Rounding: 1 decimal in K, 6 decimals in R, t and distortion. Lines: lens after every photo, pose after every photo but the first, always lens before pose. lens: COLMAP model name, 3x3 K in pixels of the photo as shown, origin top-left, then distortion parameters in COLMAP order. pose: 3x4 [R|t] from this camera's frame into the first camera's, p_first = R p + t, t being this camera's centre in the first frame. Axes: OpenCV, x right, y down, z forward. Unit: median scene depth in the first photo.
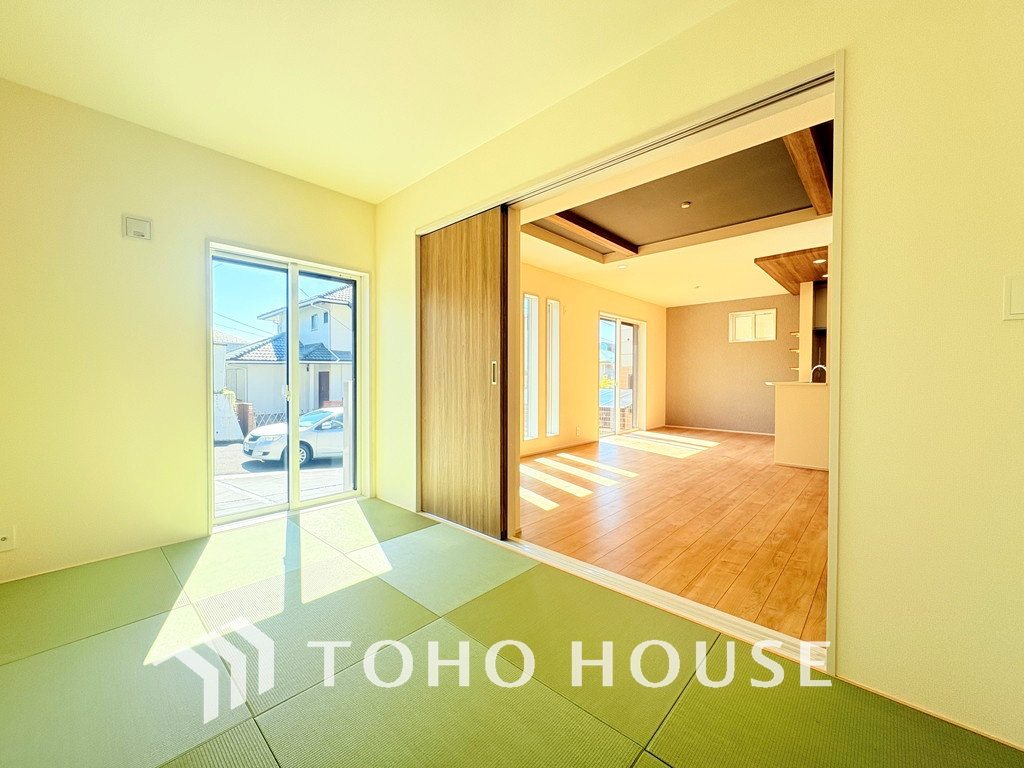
lens RADIAL K [[409.0, 0, 510.6], [0, 409.0, 383.4], [0, 0, 1]] dist [0.000011, -0.000181]
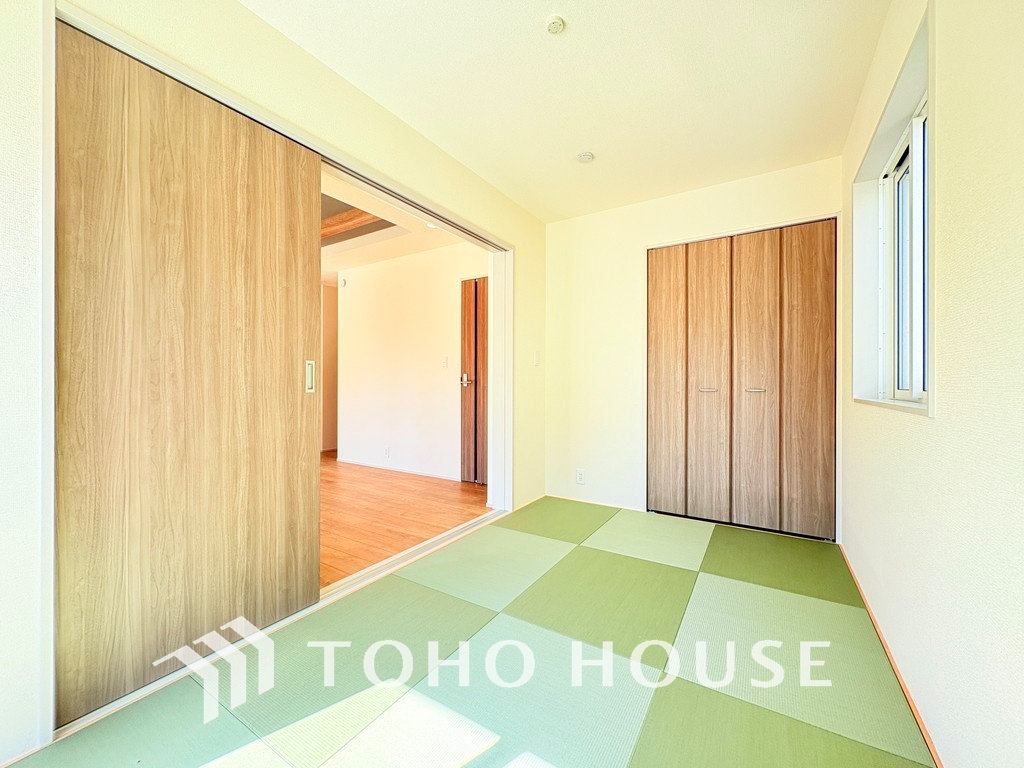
lens RADIAL K [[409.0, 0, 510.6], [0, 409.0, 383.4], [0, 0, 1]] dist [0.000011, -0.000181]
pose [[-0.190567, -0.000909, 0.981674, -0.767429], [0.009900, 0.999947, 0.002848, -0.011812], [-0.981624, 0.010262, -0.190548, 0.741146]]
